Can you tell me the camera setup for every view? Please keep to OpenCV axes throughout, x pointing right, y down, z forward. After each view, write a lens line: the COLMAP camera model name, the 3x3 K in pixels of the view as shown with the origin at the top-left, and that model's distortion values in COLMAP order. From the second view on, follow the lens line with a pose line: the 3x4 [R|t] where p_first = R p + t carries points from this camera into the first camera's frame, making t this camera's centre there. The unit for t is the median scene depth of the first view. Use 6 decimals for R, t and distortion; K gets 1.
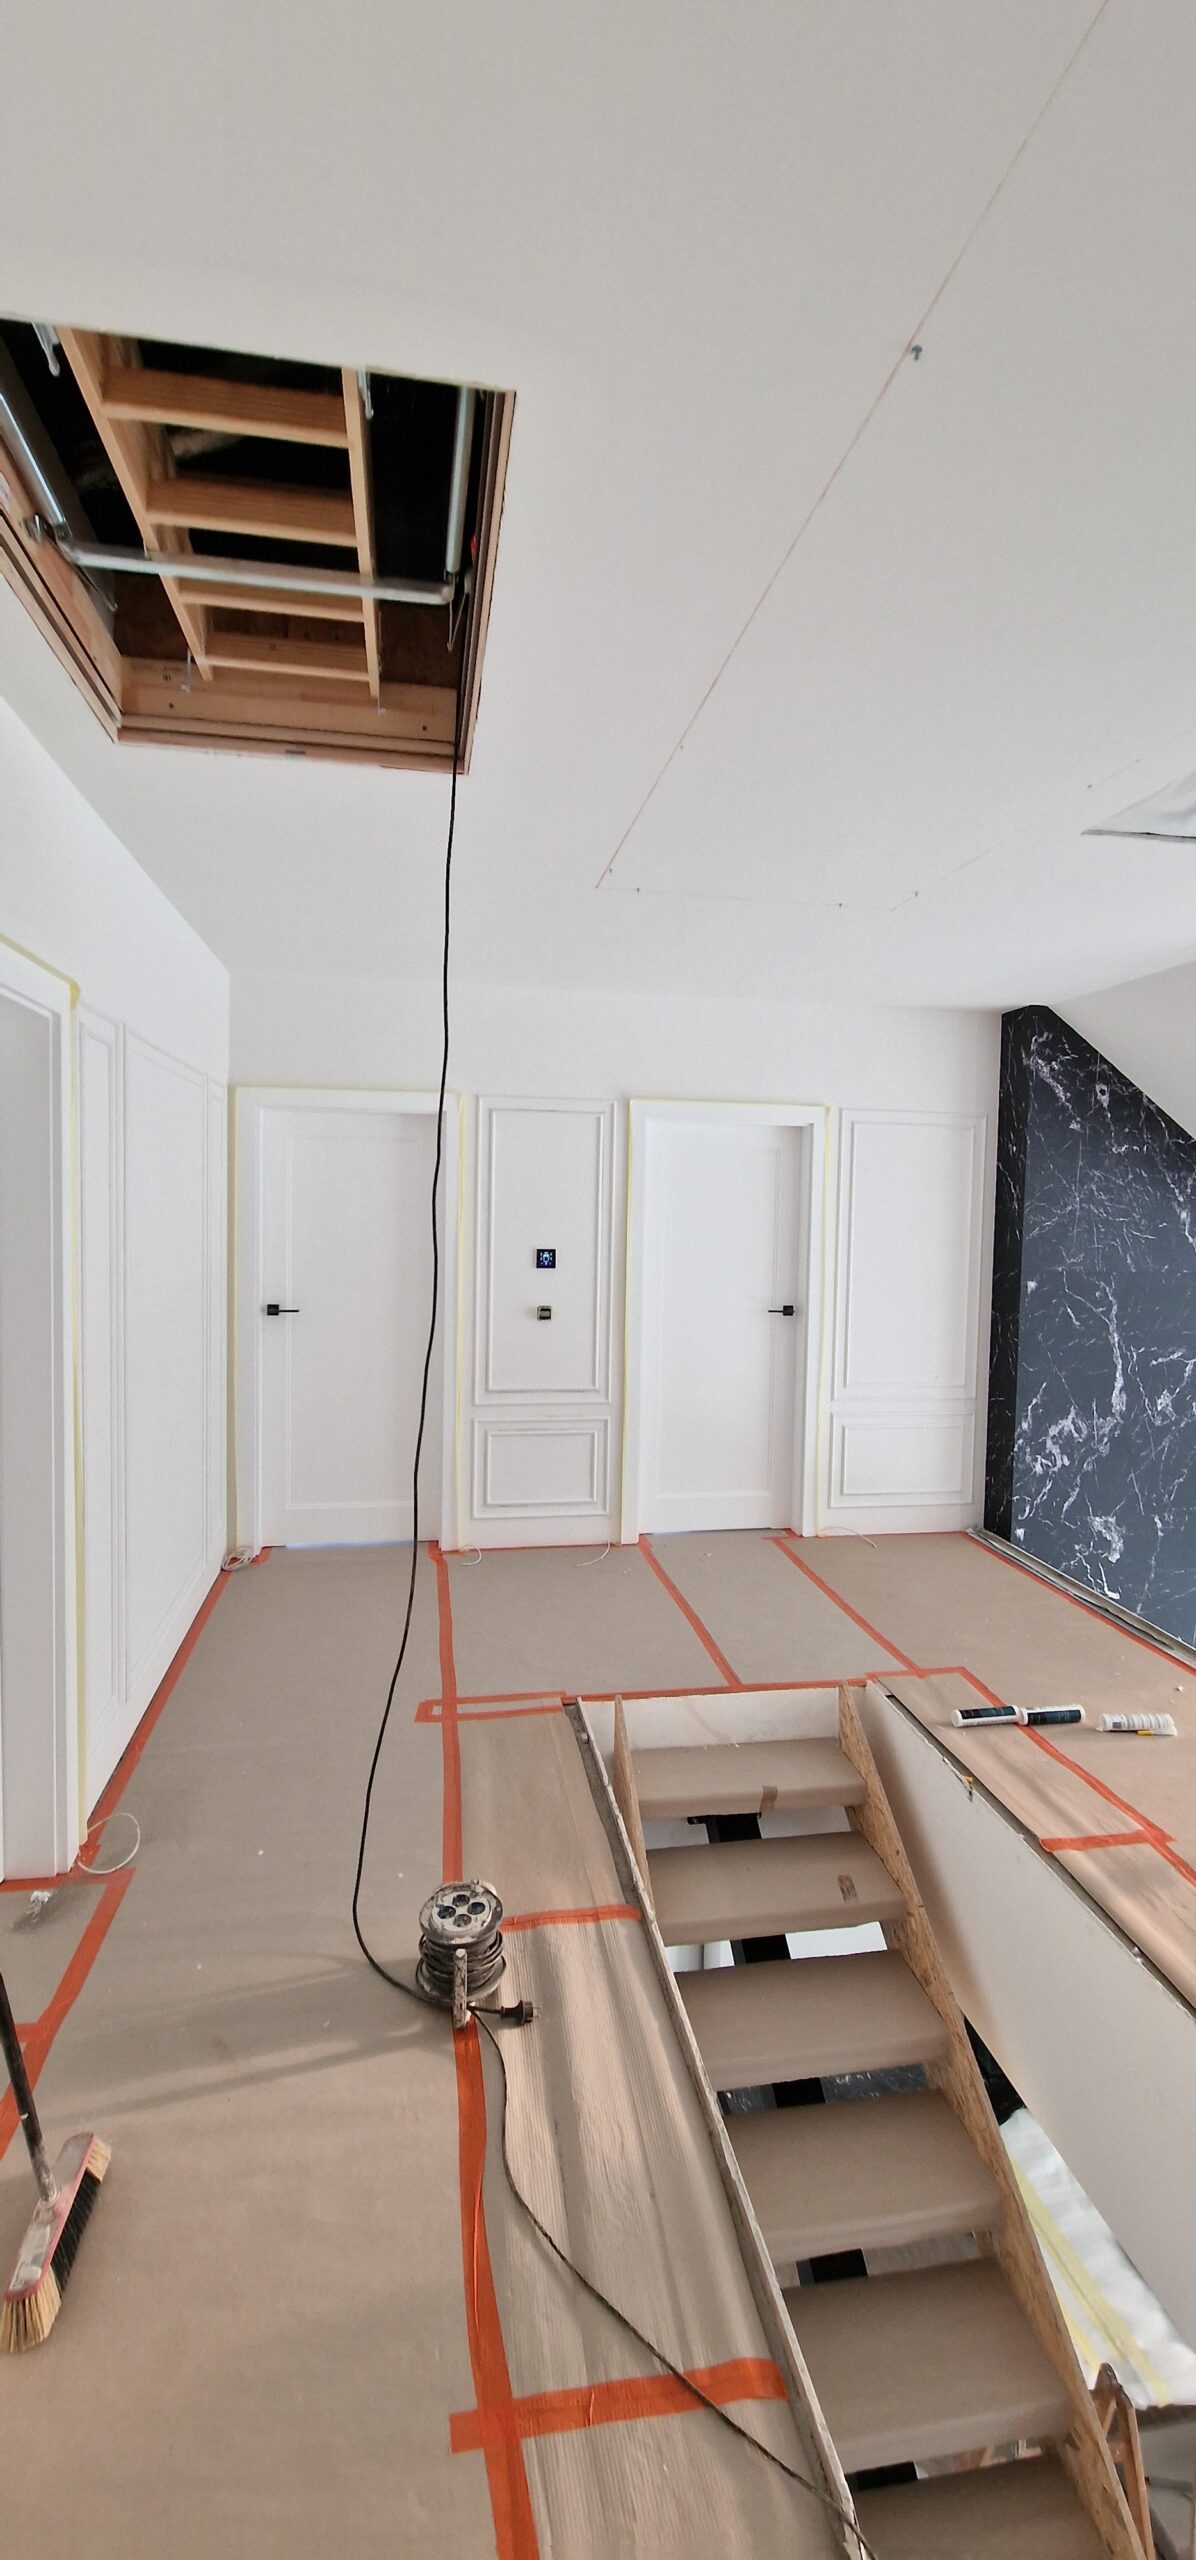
lens RADIAL K [[1050.4, 0, 592.8], [0, 1050.4, 1254.6], [0, 0, 1]] dist [0.007401, -0.006266]
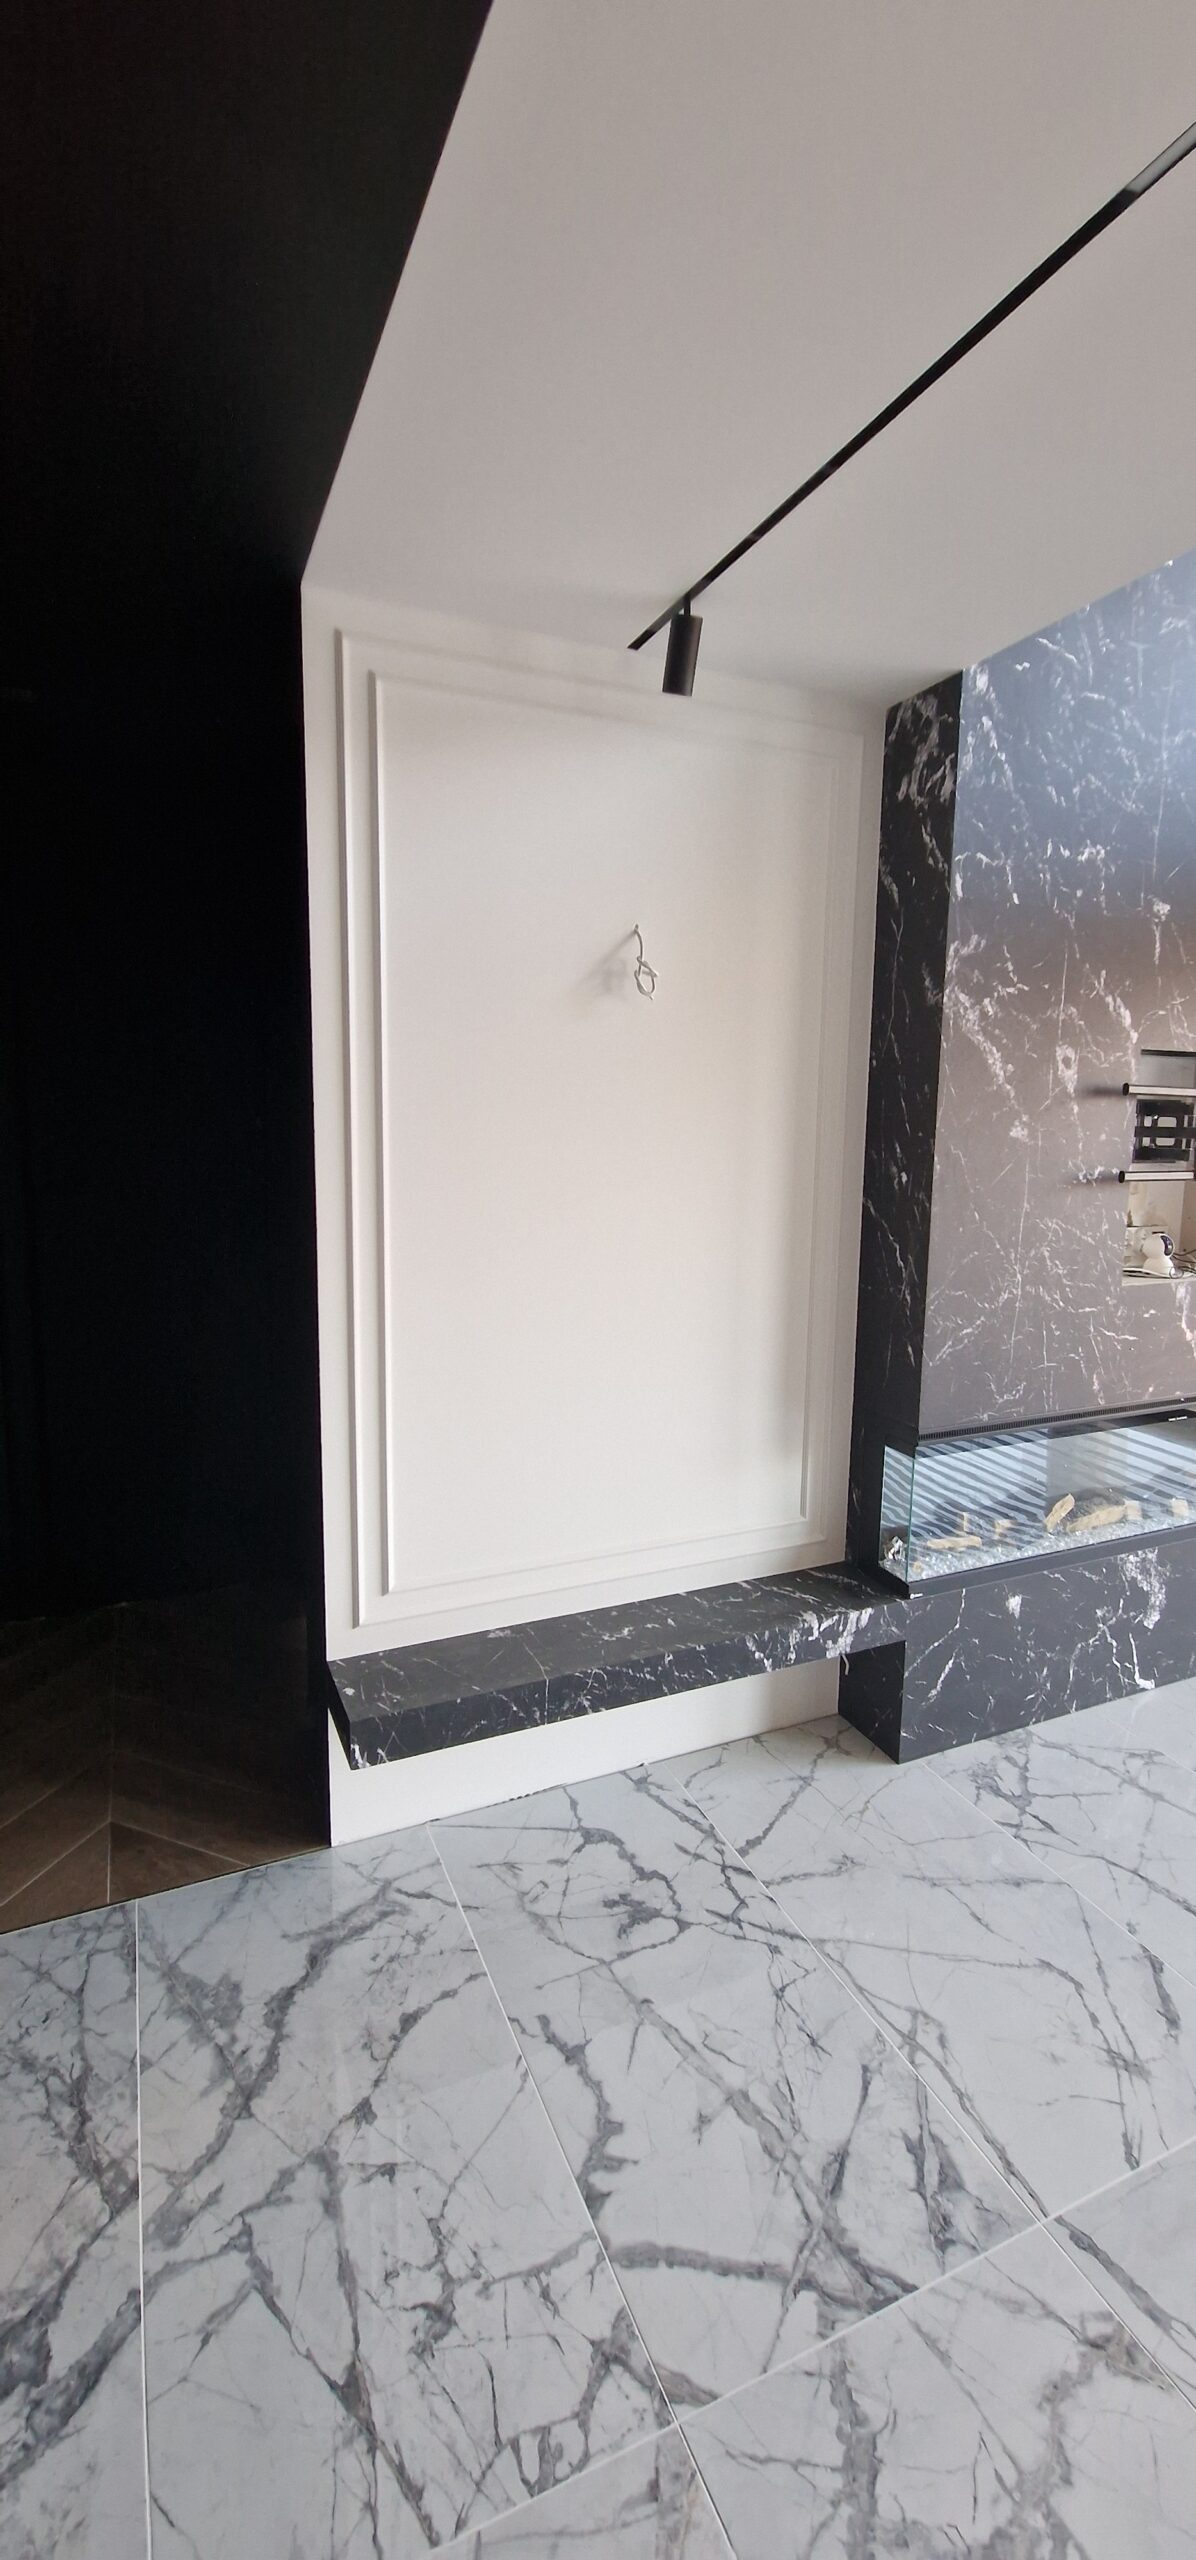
lens RADIAL K [[1050.4, 0, 593.3], [0, 1050.4, 1258.3], [0, 0, 1]] dist [0.007401, -0.006266]
pose [[0.969409, -0.038945, 0.242342, 0.144581], [0.016758, 0.995530, 0.092950, -0.113083], [-0.244879, -0.086045, 0.965728, 0.571591]]
